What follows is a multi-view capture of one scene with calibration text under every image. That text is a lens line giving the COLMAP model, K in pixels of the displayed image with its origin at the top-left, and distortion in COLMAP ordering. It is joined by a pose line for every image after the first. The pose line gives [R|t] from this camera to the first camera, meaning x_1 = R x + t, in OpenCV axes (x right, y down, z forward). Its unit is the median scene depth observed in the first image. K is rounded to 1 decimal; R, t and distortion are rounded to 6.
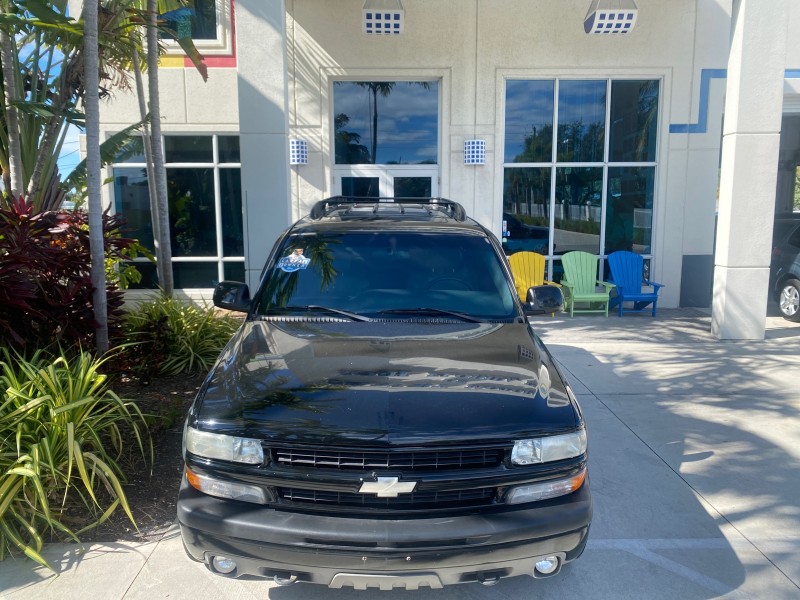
lens RADIAL K [[617.5, 0, 400.6], [0, 617.5, 296.5], [0, 0, 1]] dist [0.006504, -0.002713]
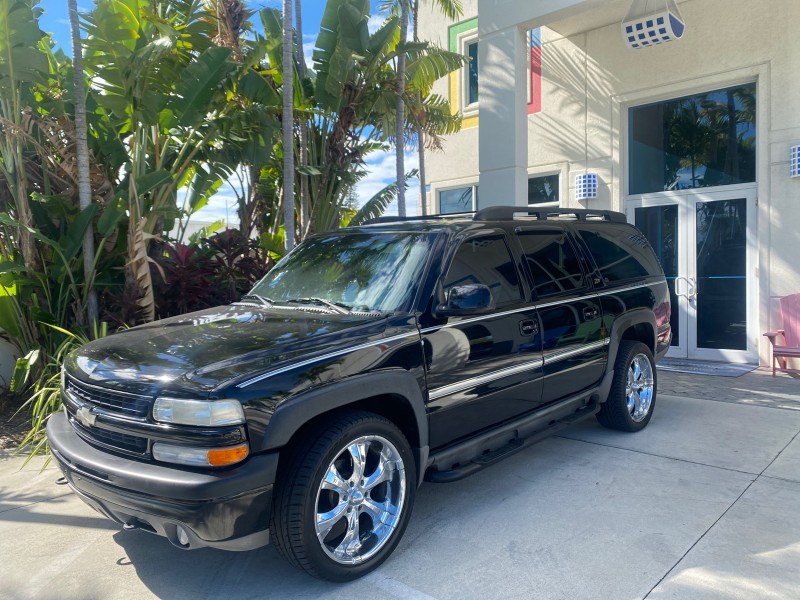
lens RADIAL K [[615.2, 0, 392.7], [0, 615.2, 298.4], [0, 0, 1]] dist [-0.002989, -0.003990]
pose [[0.713428, 0.014577, -0.700577, 0.336500], [-0.080191, 0.994914, -0.060960, 0.026097], [0.696125, 0.099671, 0.710968, 0.146038]]
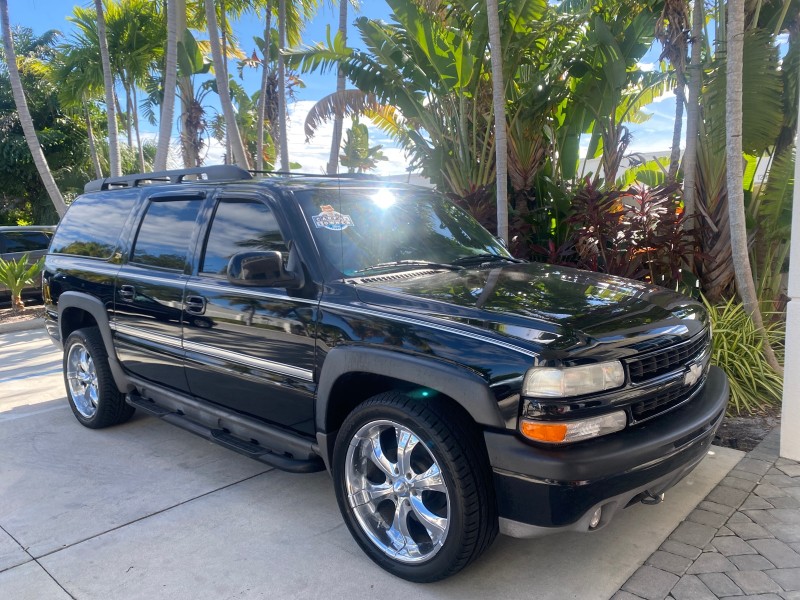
lens RADIAL K [[618.5, 0, 399.3], [0, 618.5, 296.6], [0, 0, 1]] dist [0.009000, -0.003025]
pose [[-0.692110, 0.103283, -0.714364, 0.297026], [-0.078613, 0.973035, 0.216846, -0.109404], [0.717498, 0.206240, -0.665328, 1.003349]]
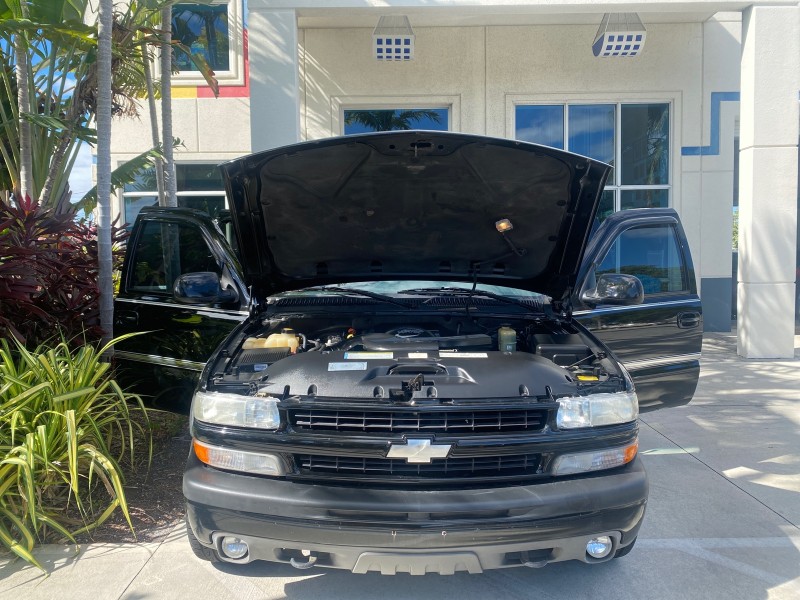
lens RADIAL K [[617.0, 0, 399.0], [0, 617.0, 294.3], [0, 0, 1]] dist [0.010973, -0.003228]
pose [[0.999832, -0.011403, -0.014384, -0.009198], [0.010178, 0.996535, -0.082544, 0.041977], [0.015275, 0.082384, 0.996484, 0.025561]]
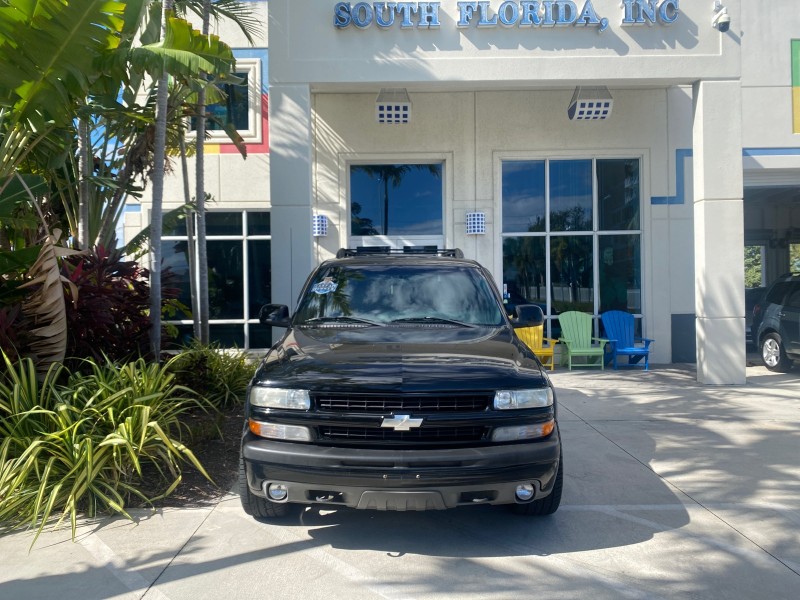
lens RADIAL K [[612.0, 0, 402.7], [0, 612.0, 297.1], [0, 0, 1]] dist [0.052290, -0.078765]
pose [[0.999854, -0.011223, -0.012856, 0.000352], [0.009343, 0.990390, -0.137989, 0.059418], [0.014281, 0.137849, 0.990350, -0.098178]]
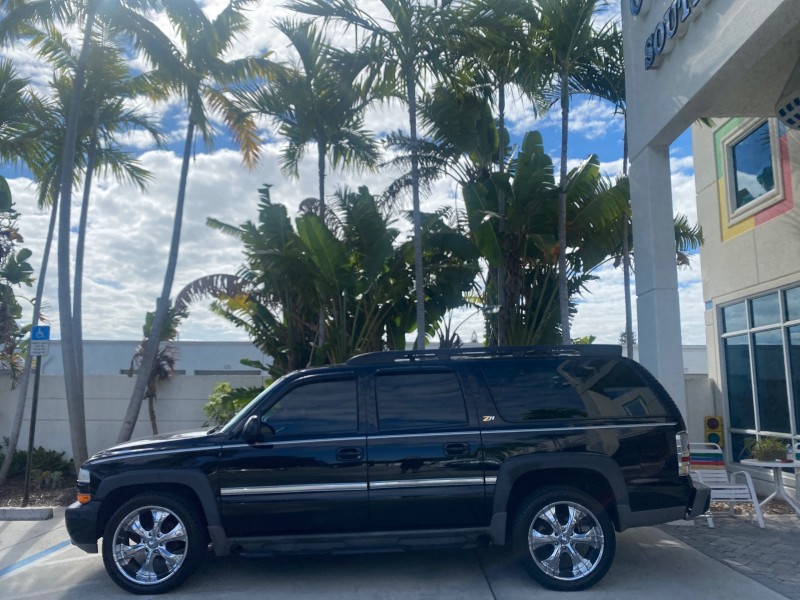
lens RADIAL K [[612.0, 0, 402.7], [0, 612.0, 297.1], [0, 0, 1]] dist [0.052290, -0.078765]
pose [[-0.028779, -0.157440, -0.987109, 0.662729], [-0.142224, 0.978116, -0.151859, -0.049863], [0.989416, 0.136020, -0.050541, 0.595593]]
